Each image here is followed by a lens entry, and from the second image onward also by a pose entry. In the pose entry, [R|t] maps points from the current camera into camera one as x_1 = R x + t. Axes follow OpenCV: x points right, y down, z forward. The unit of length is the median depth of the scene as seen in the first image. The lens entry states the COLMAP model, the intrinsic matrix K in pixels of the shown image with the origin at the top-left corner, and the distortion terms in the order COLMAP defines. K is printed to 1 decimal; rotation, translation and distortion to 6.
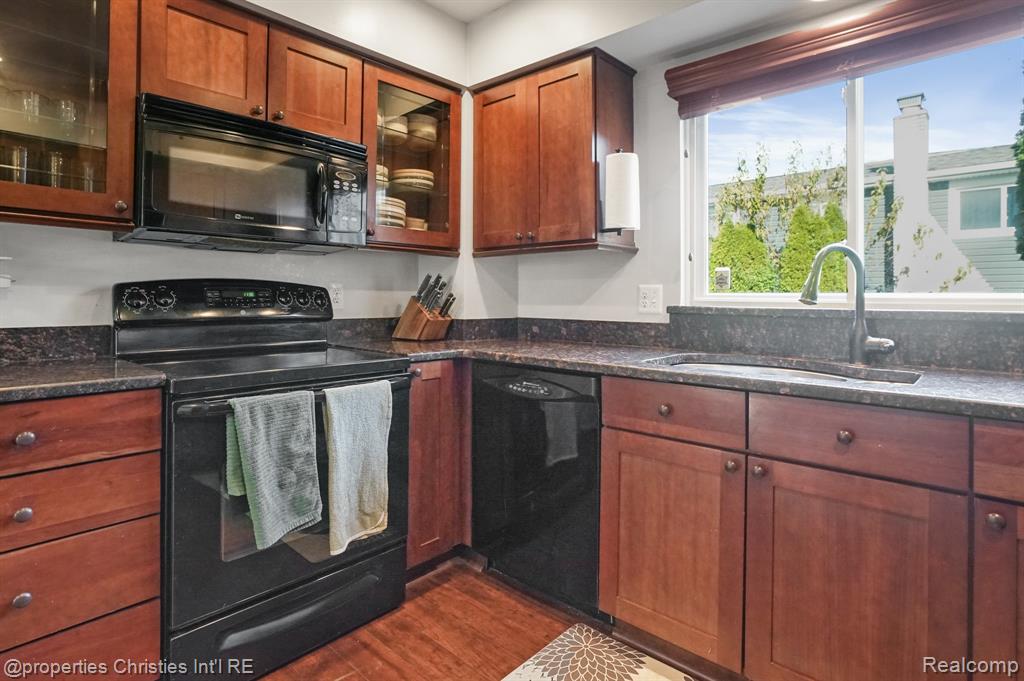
lens RADIAL K [[531.8, 0, 511.1], [0, 531.8, 296.2], [0, 0, 1]] dist [-0.043766, 0.013258]
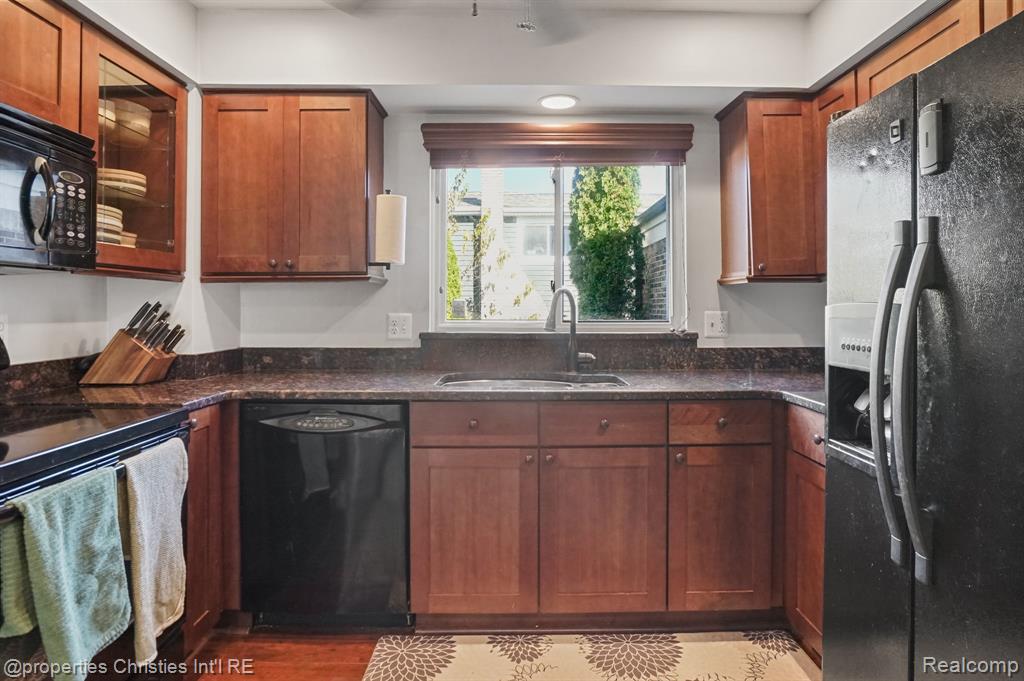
lens RADIAL K [[550.2, 0, 513.6], [0, 550.2, 301.1], [0, 0, 1]] dist [-0.044605, 0.015143]
pose [[0.733333, -0.000135, 0.679870, -0.386250], [0.001774, 0.999997, -0.001716, -0.050622], [-0.679867, 0.002464, 0.733331, 0.008925]]
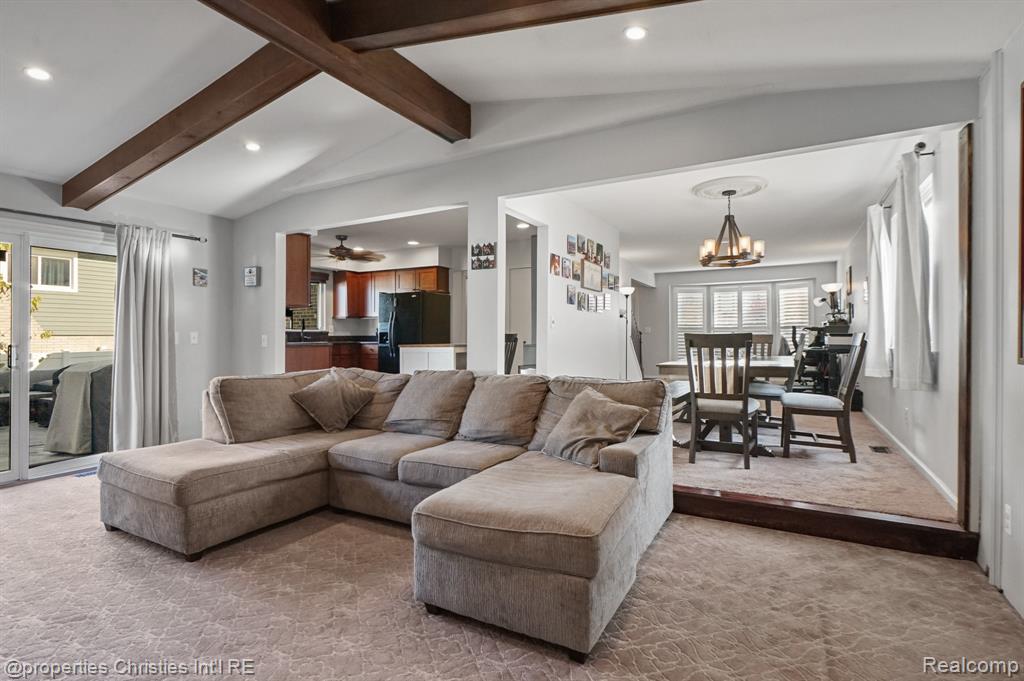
lens RADIAL K [[508.8, 0, 520.8], [0, 508.8, 336.2], [0, 0, 1]] dist [0.004999, 0.000092]
pose [[-0.253071, -0.004626, 0.967437, -3.771722], [-0.000946, 0.999989, 0.004534, 0.039856], [-0.967447, 0.000232, -0.253073, 0.170906]]
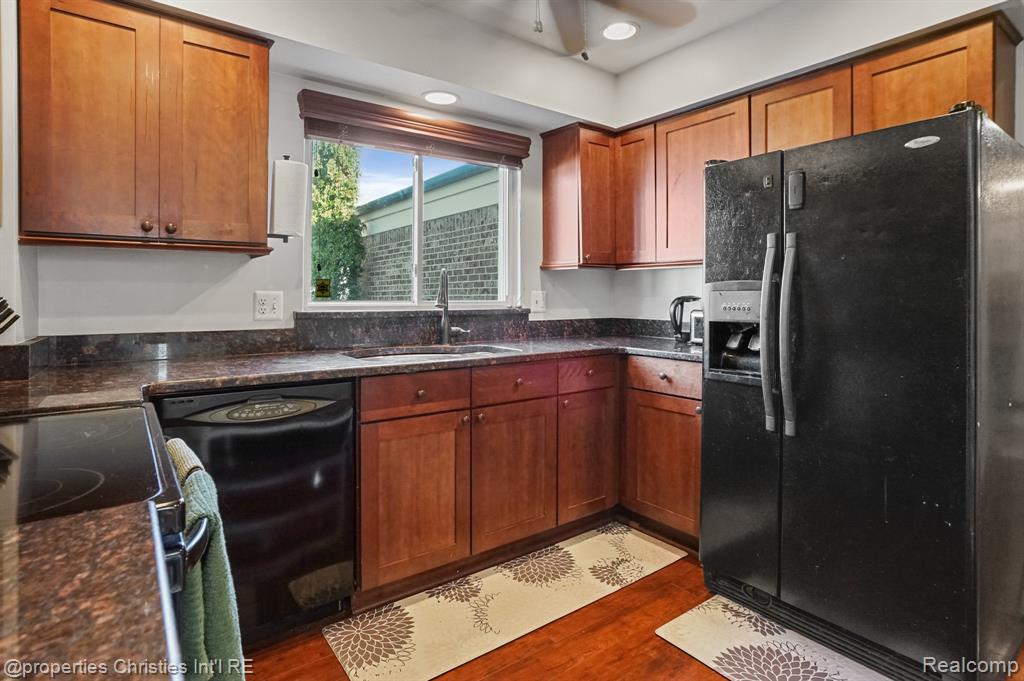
lens RADIAL K [[531.8, 0, 498.7], [0, 531.8, 300.5], [0, 0, 1]] dist [-0.043766, 0.013258]
pose [[0.200660, -0.012465, 0.979582, -0.716930], [-0.004632, 0.999896, 0.013672, -0.022423], [-0.979650, -0.007281, 0.200581, 0.431274]]
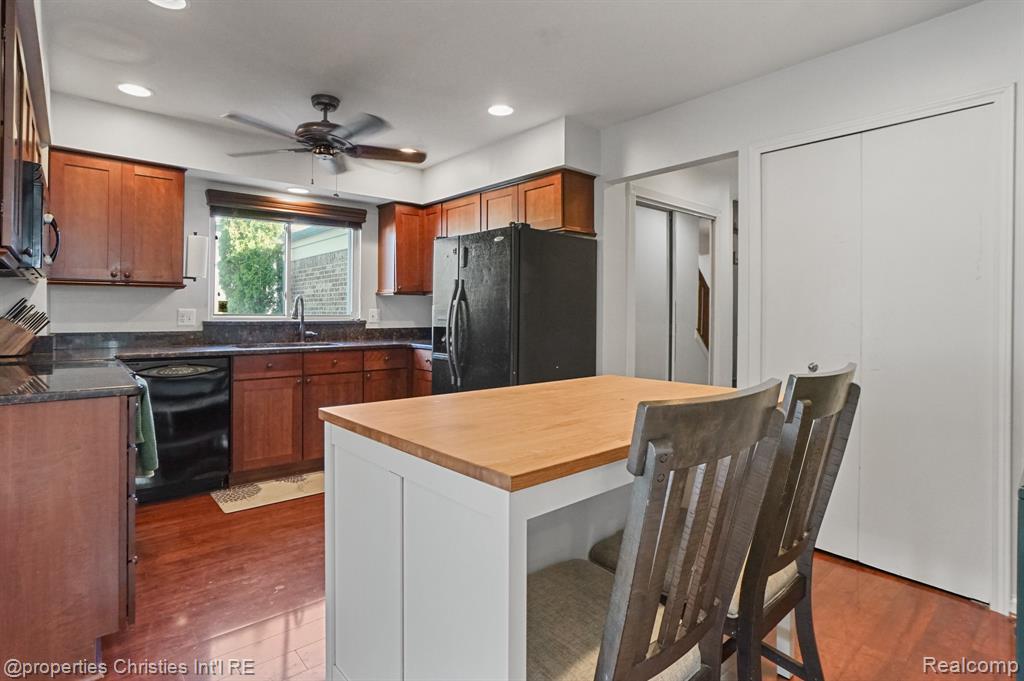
lens RADIAL K [[531.8, 0, 498.4], [0, 531.8, 313.9], [0, 0, 1]] dist [-0.043766, 0.013258]
pose [[0.128385, -0.008040, 0.991692, -1.448420], [-0.010172, 0.999904, 0.009423, -0.035360], [-0.991672, -0.011297, 0.128291, -0.225056]]
